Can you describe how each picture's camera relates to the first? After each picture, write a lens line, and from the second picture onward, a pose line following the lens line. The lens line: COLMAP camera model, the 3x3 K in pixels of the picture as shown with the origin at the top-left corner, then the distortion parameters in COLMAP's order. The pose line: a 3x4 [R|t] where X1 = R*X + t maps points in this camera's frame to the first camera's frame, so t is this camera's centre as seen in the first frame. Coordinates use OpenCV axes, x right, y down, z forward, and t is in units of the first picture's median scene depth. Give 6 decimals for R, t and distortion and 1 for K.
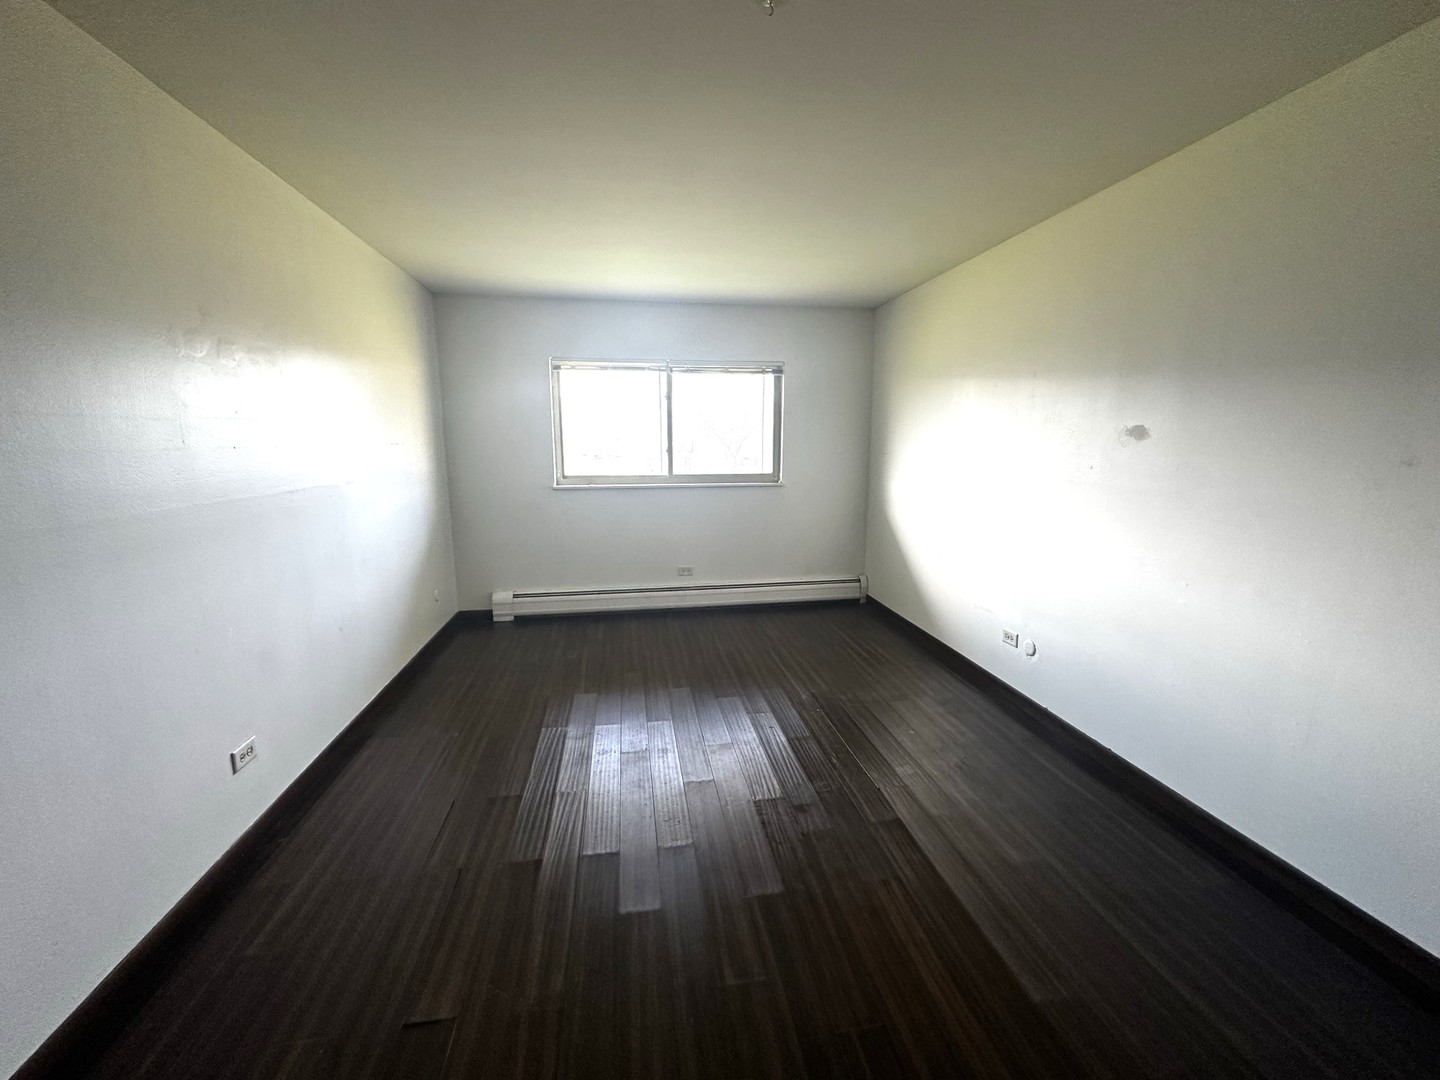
lens RADIAL K [[581.5, 0, 718.2], [0, 581.5, 531.1], [0, 0, 1]] dist [0.003153, 0.000084]
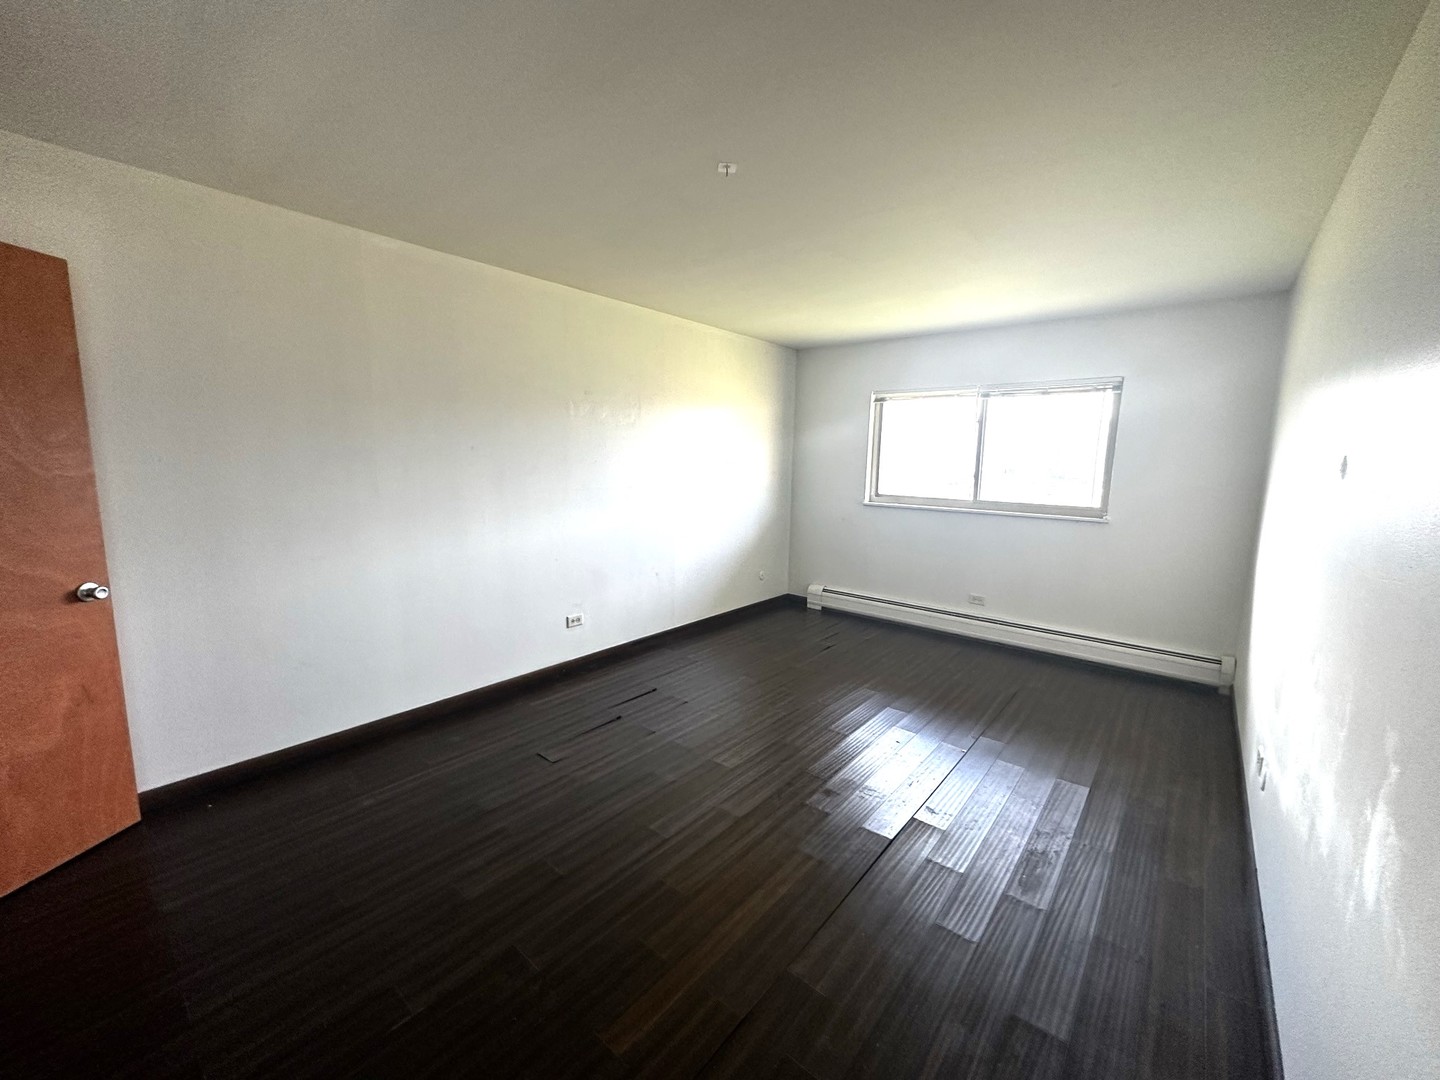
lens RADIAL K [[581.5, 0, 717.7], [0, 581.5, 536.3], [0, 0, 1]] dist [0.003153, 0.000084]
pose [[0.649290, 0.118298, -0.751284, 0.389265], [-0.138730, 0.989678, 0.035940, -0.011690], [0.747781, 0.080890, 0.659000, 0.028522]]
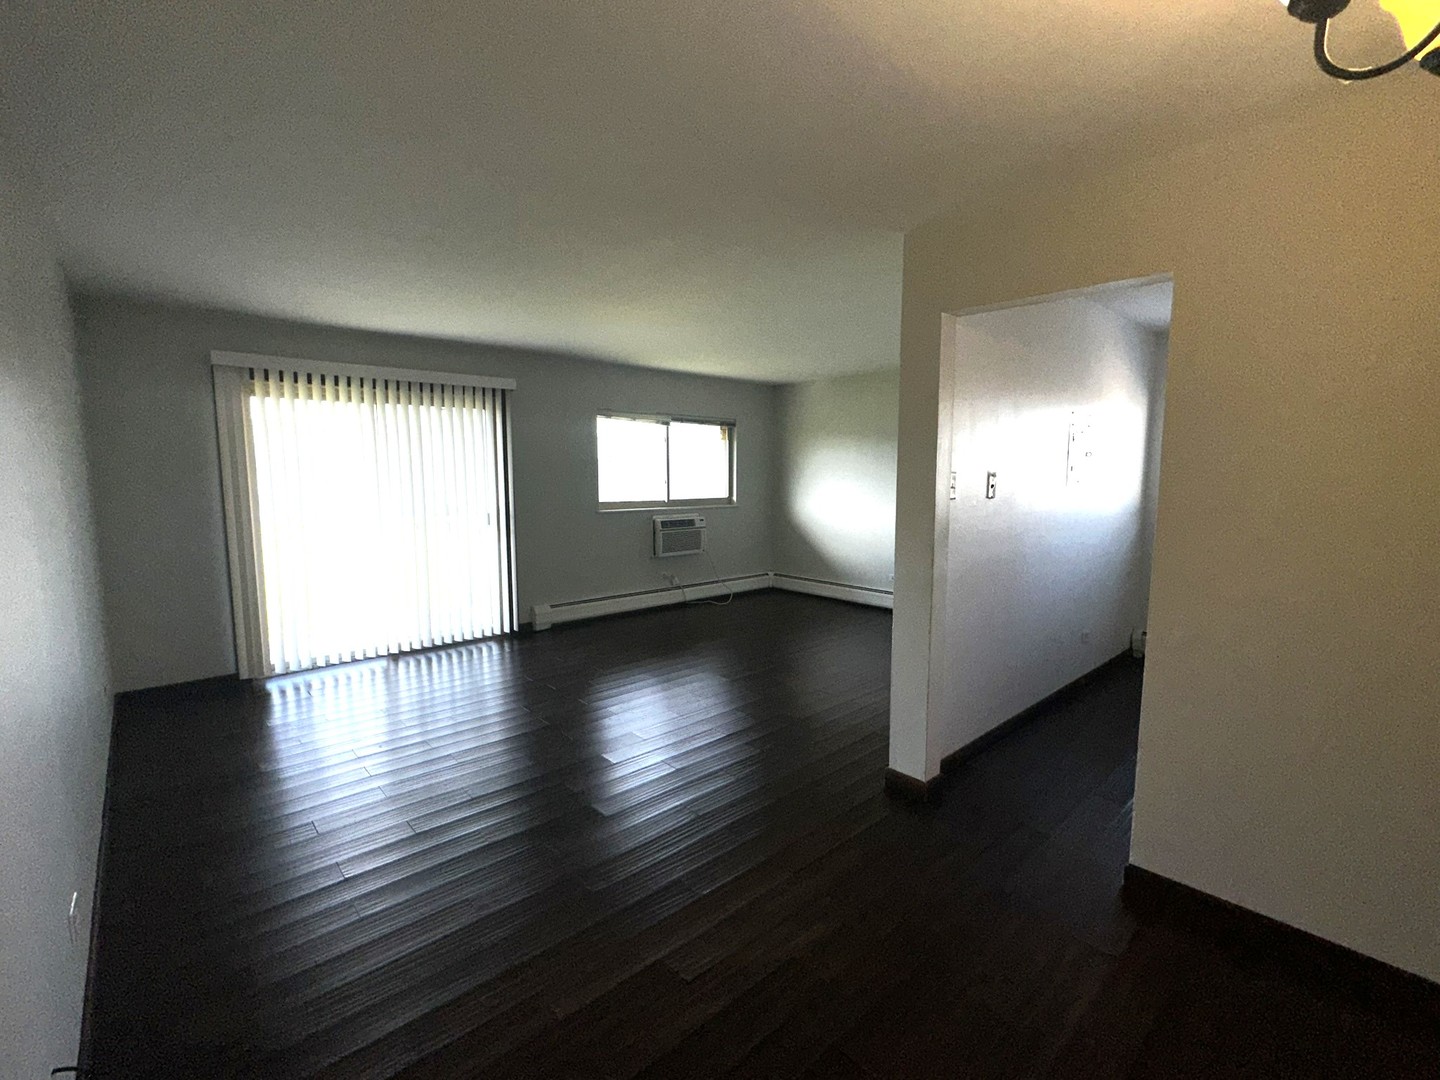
lens RADIAL K [[644.1, 0, 718.8], [0, 644.1, 544.3], [0, 0, 1]] dist [0.001192, 0.000021]
pose [[0.842823, -0.063932, 0.534381, -0.785202], [0.083553, 0.996424, -0.012568, 0.031223], [-0.531666, 0.055242, 0.845151, -0.291218]]
